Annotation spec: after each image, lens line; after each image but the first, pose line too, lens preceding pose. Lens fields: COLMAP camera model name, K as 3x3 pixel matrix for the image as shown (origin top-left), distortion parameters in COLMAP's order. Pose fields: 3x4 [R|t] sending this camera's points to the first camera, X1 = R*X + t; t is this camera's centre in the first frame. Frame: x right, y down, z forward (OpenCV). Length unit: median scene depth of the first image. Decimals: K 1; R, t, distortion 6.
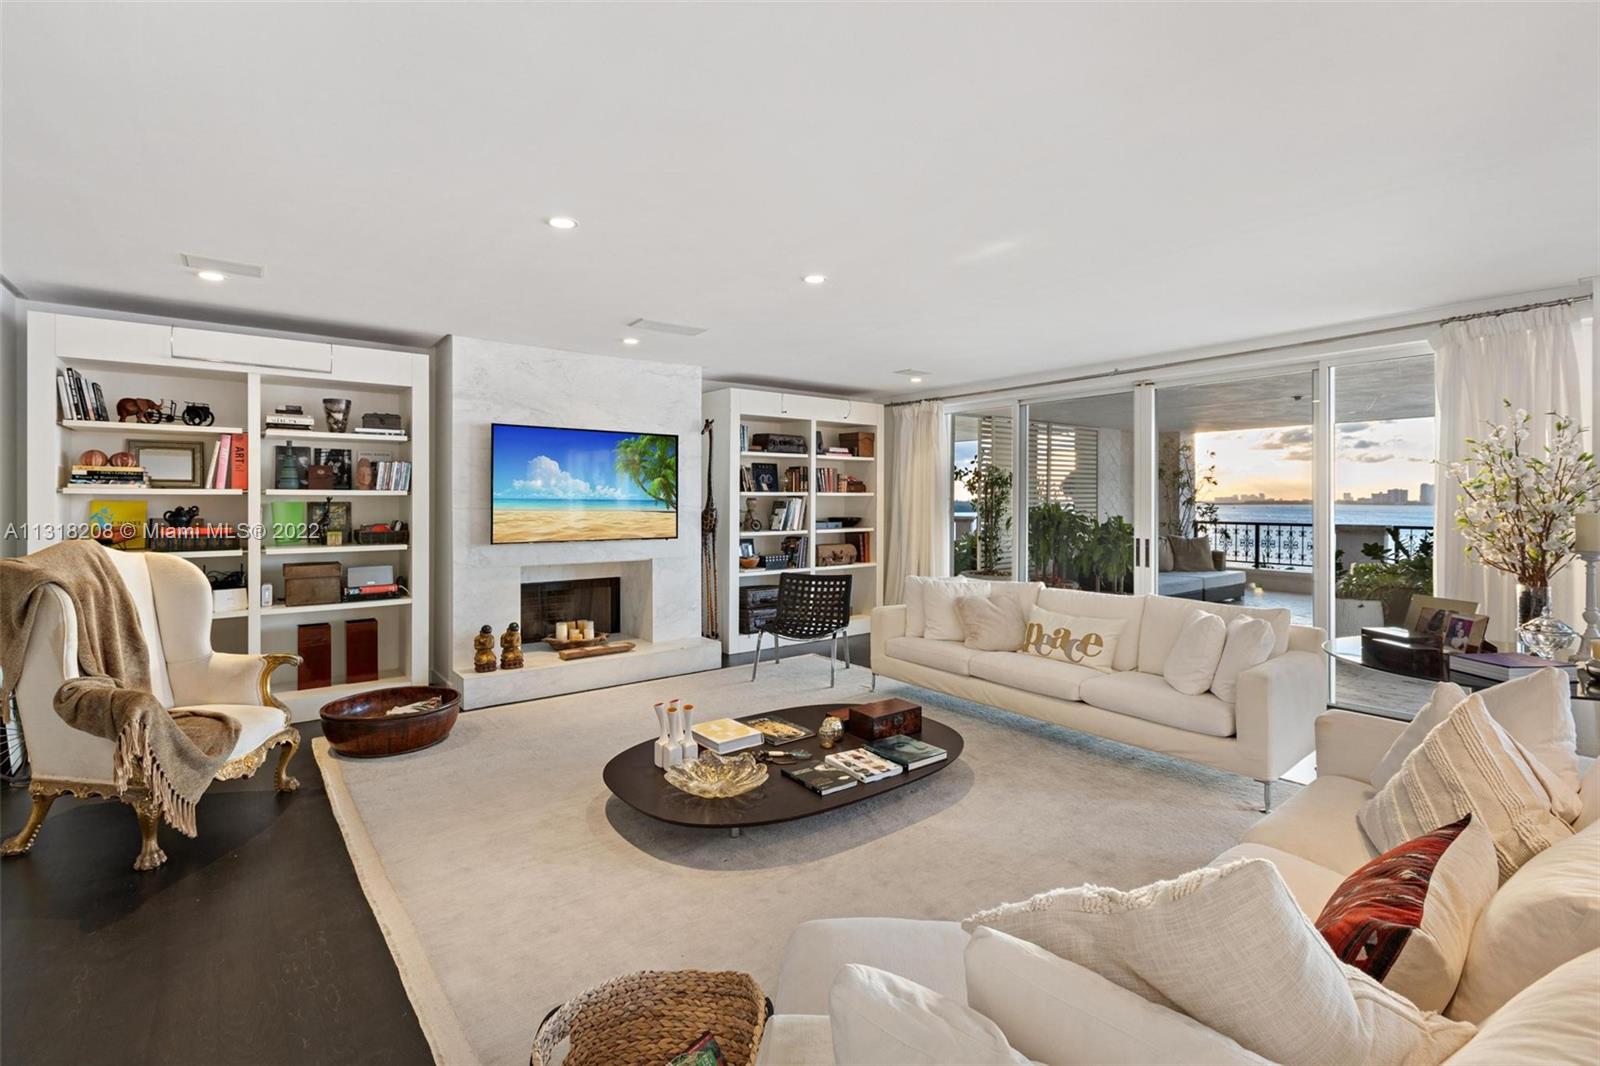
lens RADIAL K [[724.6, 0, 782.0], [0, 724.6, 503.6], [0, 0, 1]] dist [-0.003571, -0.000226]
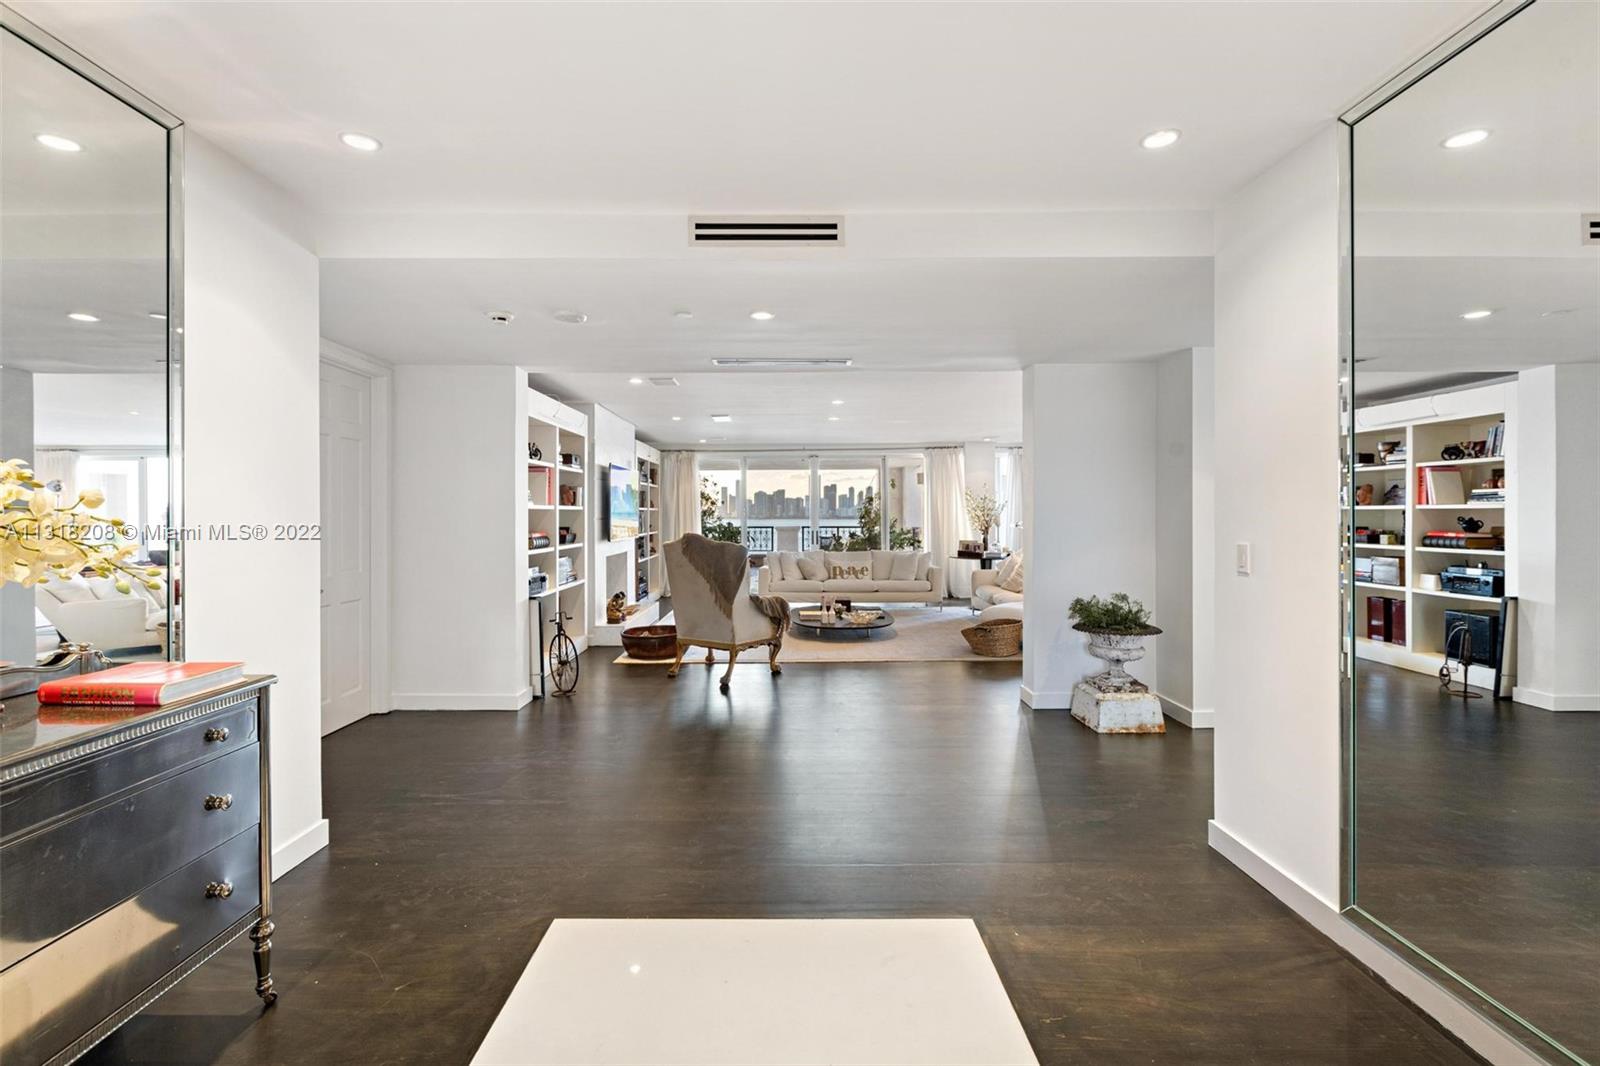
lens RADIAL K [[737.6, 0, 783.5], [0, 737.6, 513.5], [0, 0, 1]] dist [0.000970, 0.000485]
pose [[0.596134, -0.002488, 0.802881, -1.233720], [0.007541, 0.999968, -0.002501, 0.003781], [-0.802849, 0.007545, 0.596134, -0.187418]]
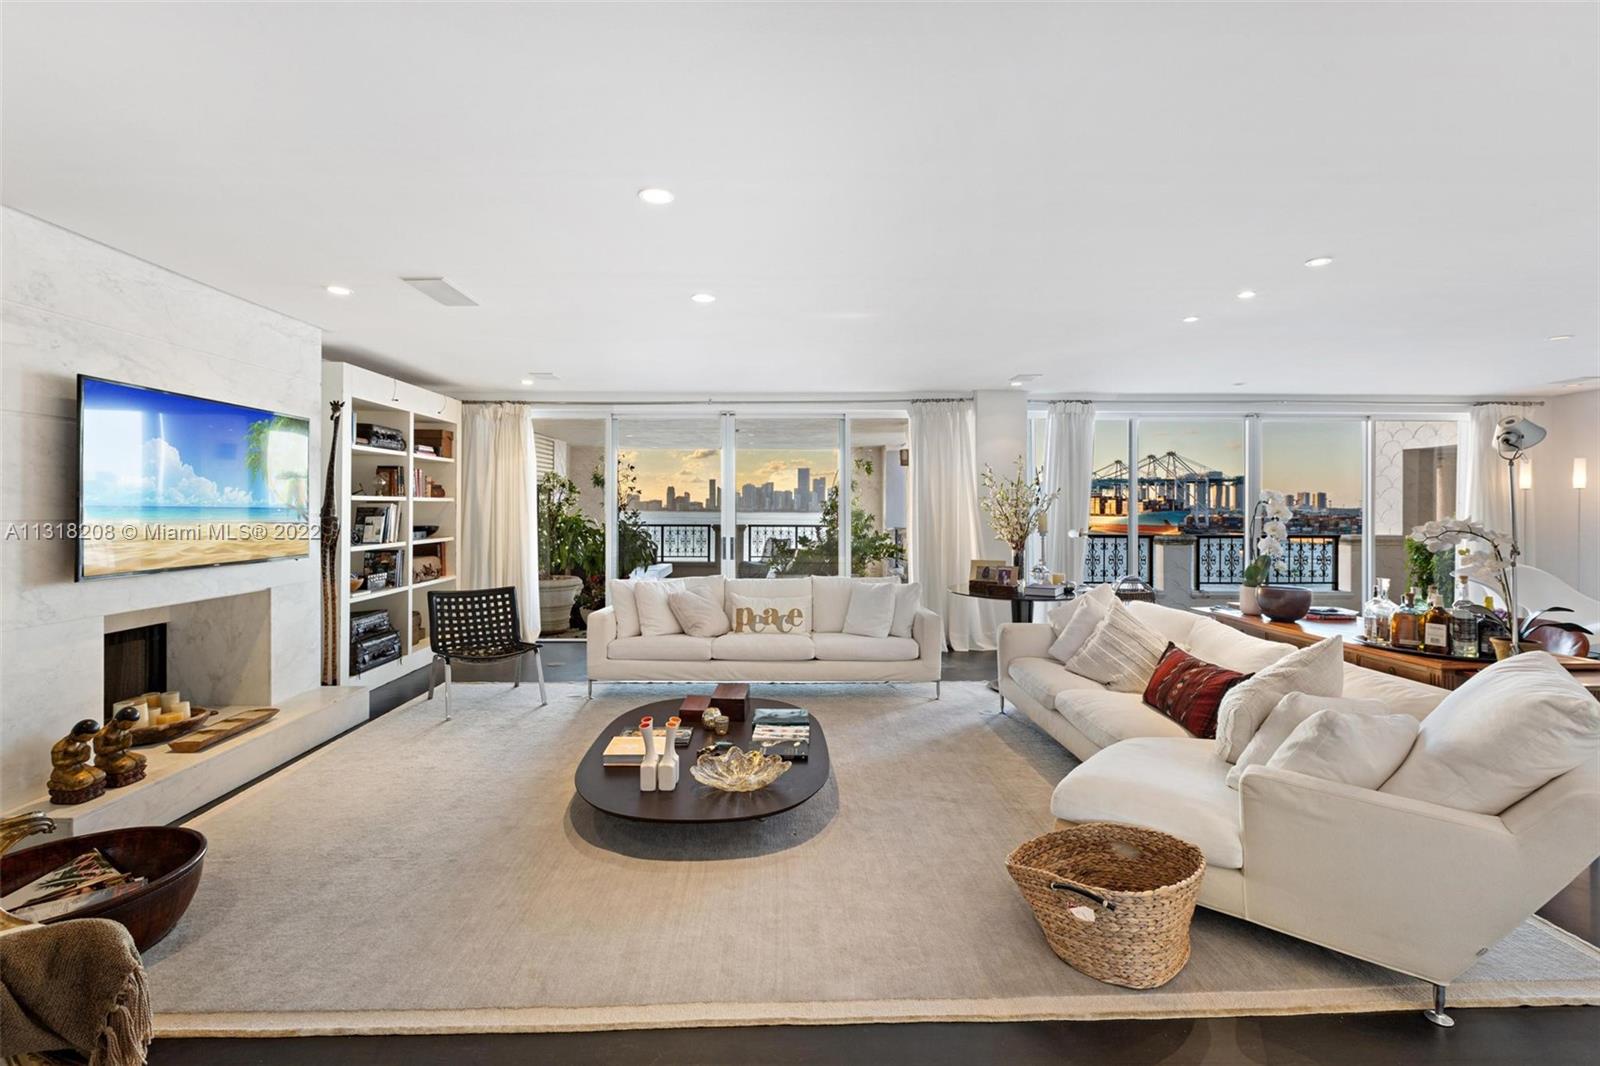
lens RADIAL K [[737.9, 0, 775.6], [0, 737.9, 505.4], [0, 0, 1]] dist [0.000555, 0.000608]
pose [[0.593542, 0.002108, 0.804800, -0.475943], [0.002047, 0.999989, -0.004129, -0.001297], [-0.804801, 0.004098, 0.593531, 0.168940]]
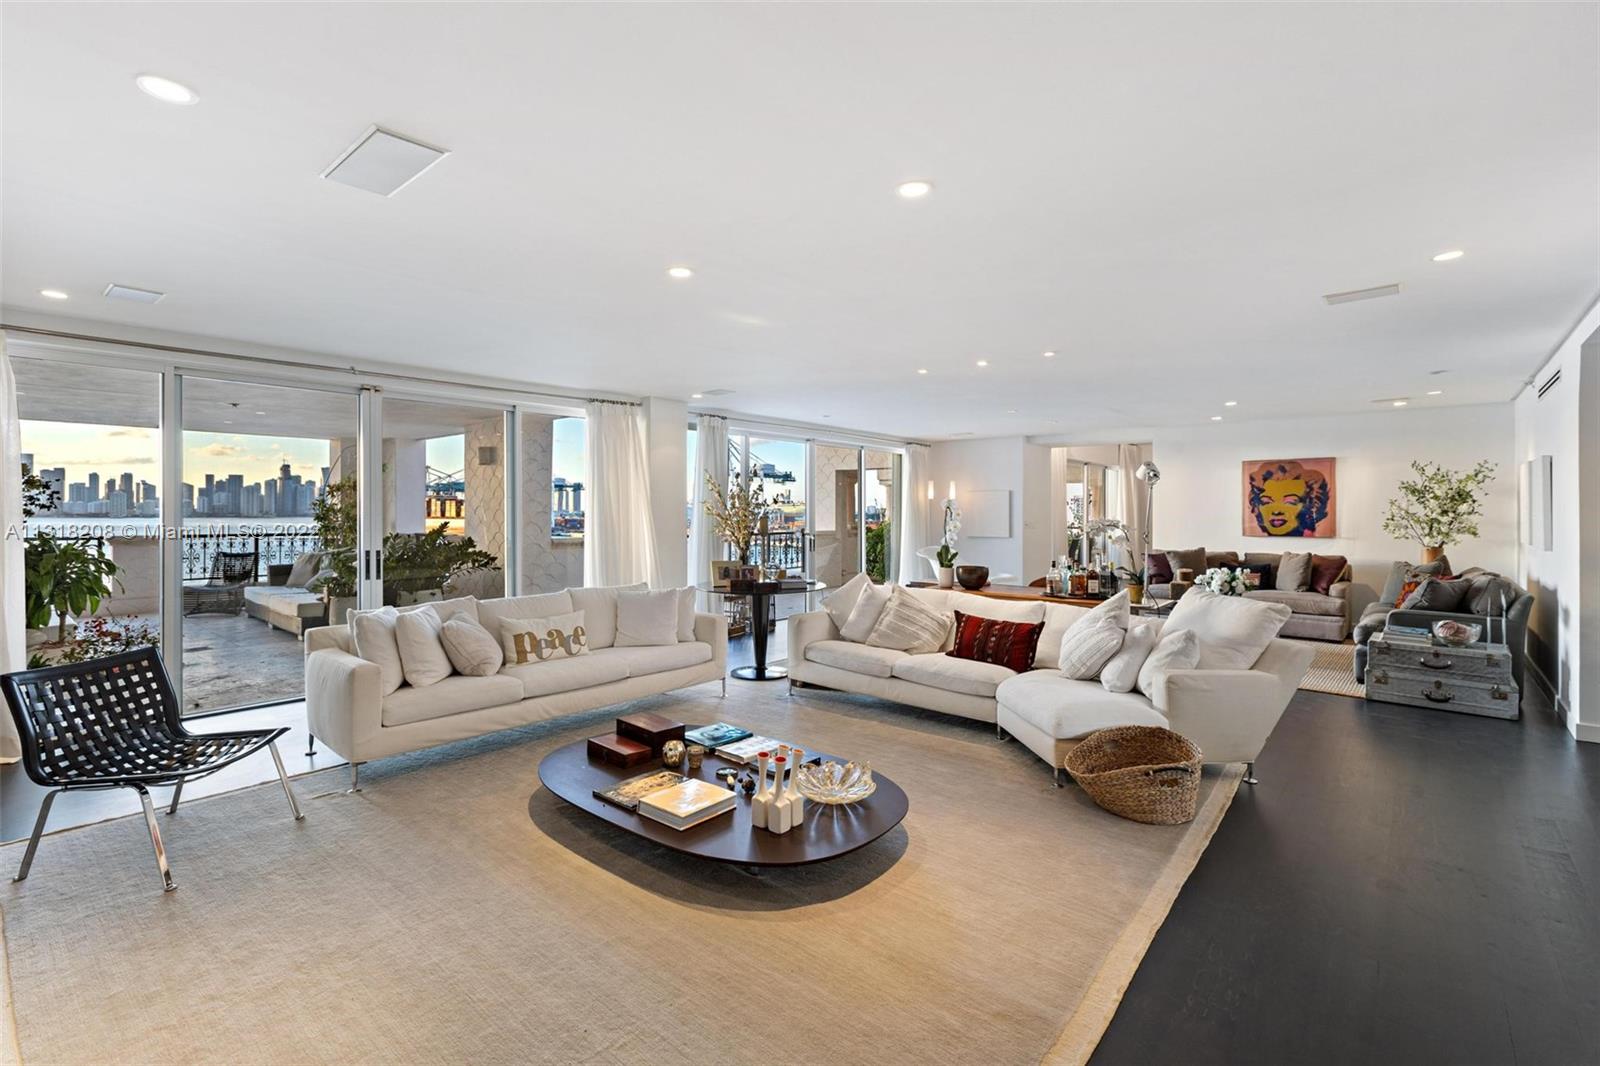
lens RADIAL K [[734.4, 0, 793.7], [0, 734.4, 507.4], [0, 0, 1]] dist [-0.000430, -0.000428]
pose [[-0.216641, 0.003705, 0.976244, -0.562377], [0.002424, 0.999992, -0.003257, -0.003830], [-0.976248, 0.001661, -0.216648, 0.657160]]
